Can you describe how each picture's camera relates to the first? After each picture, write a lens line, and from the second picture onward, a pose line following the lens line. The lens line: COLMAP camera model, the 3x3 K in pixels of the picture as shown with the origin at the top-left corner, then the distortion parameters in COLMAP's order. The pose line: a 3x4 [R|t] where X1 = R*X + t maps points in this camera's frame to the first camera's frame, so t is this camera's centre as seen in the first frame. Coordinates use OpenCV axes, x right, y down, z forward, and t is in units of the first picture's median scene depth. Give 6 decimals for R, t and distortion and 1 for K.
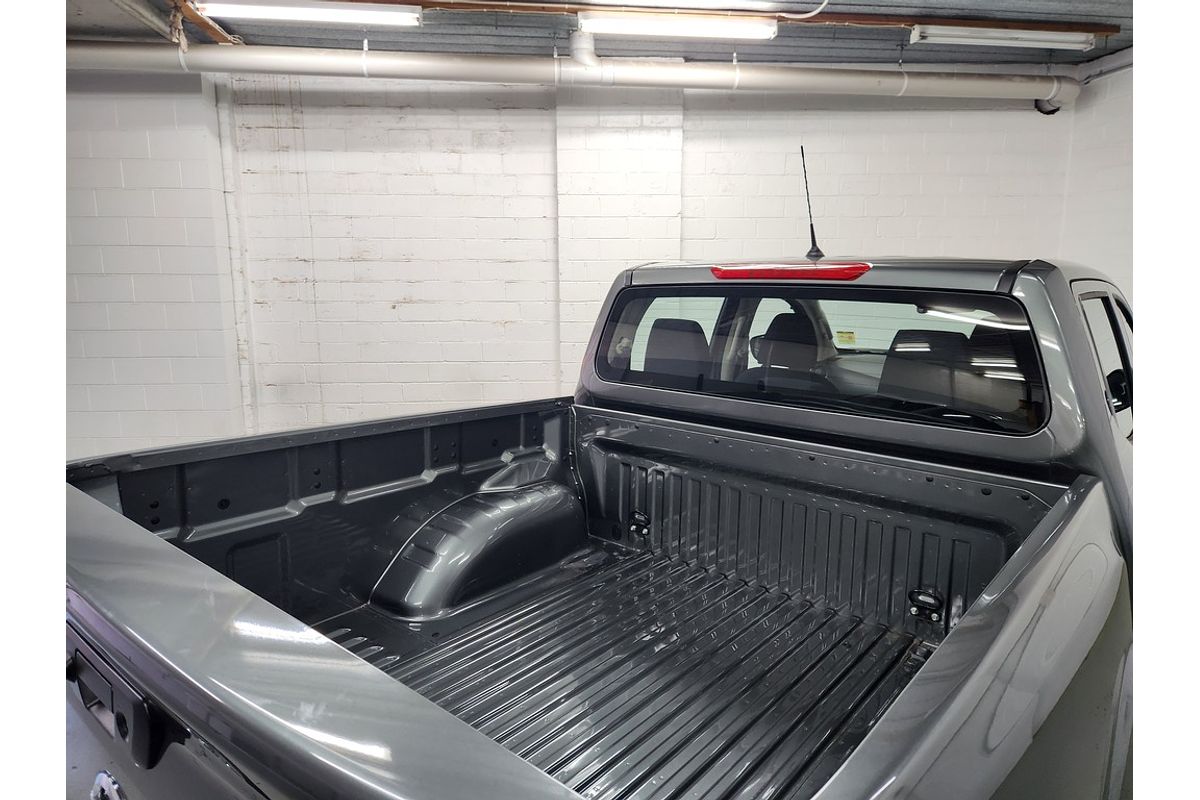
lens RADIAL K [[717.5, 0, 600.0], [0, 717.5, 400.0], [0, 0, 1]] dist [0.060263, 0.000376]
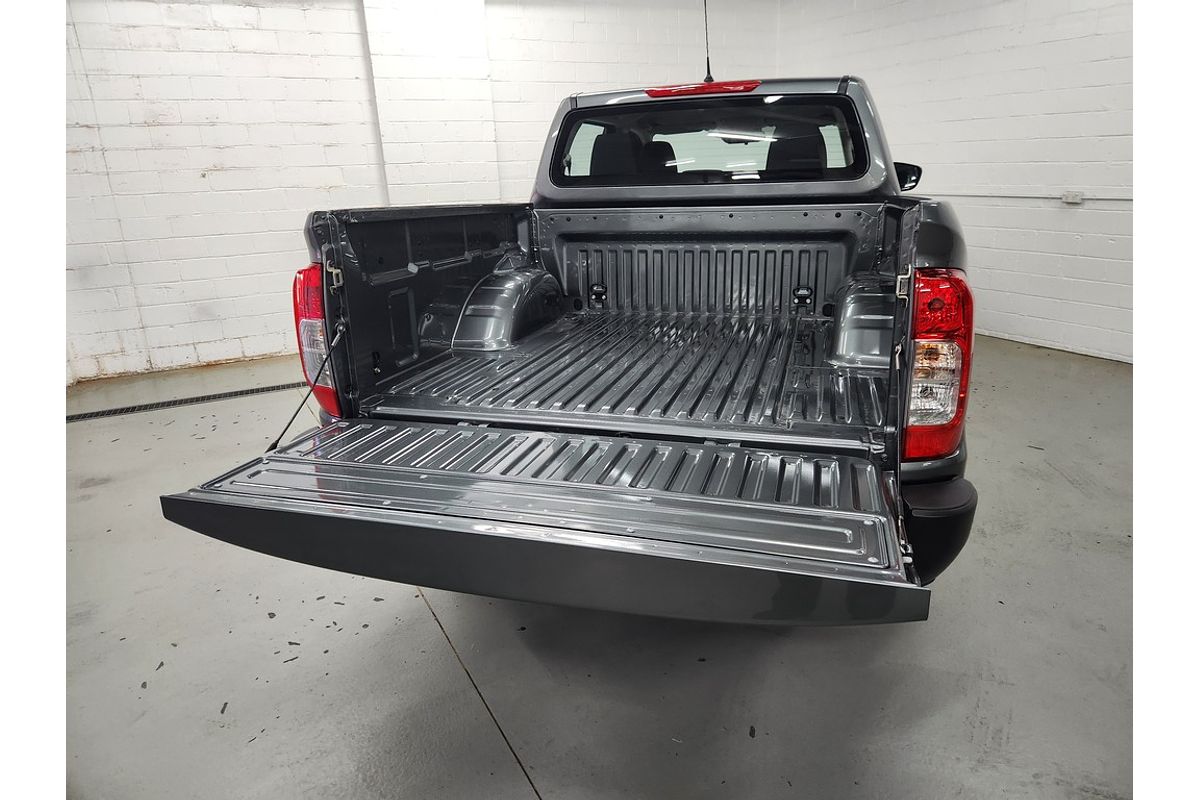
lens RADIAL K [[737.4, 0, 600.0], [0, 737.4, 400.0], [0, 0, 1]] dist [0.050257, -0.041601]
pose [[0.916783, -0.151147, 0.369680, -0.227195], [0.104000, 0.984036, 0.144418, 0.078774], [-0.385606, -0.093953, 0.917867, -0.141563]]
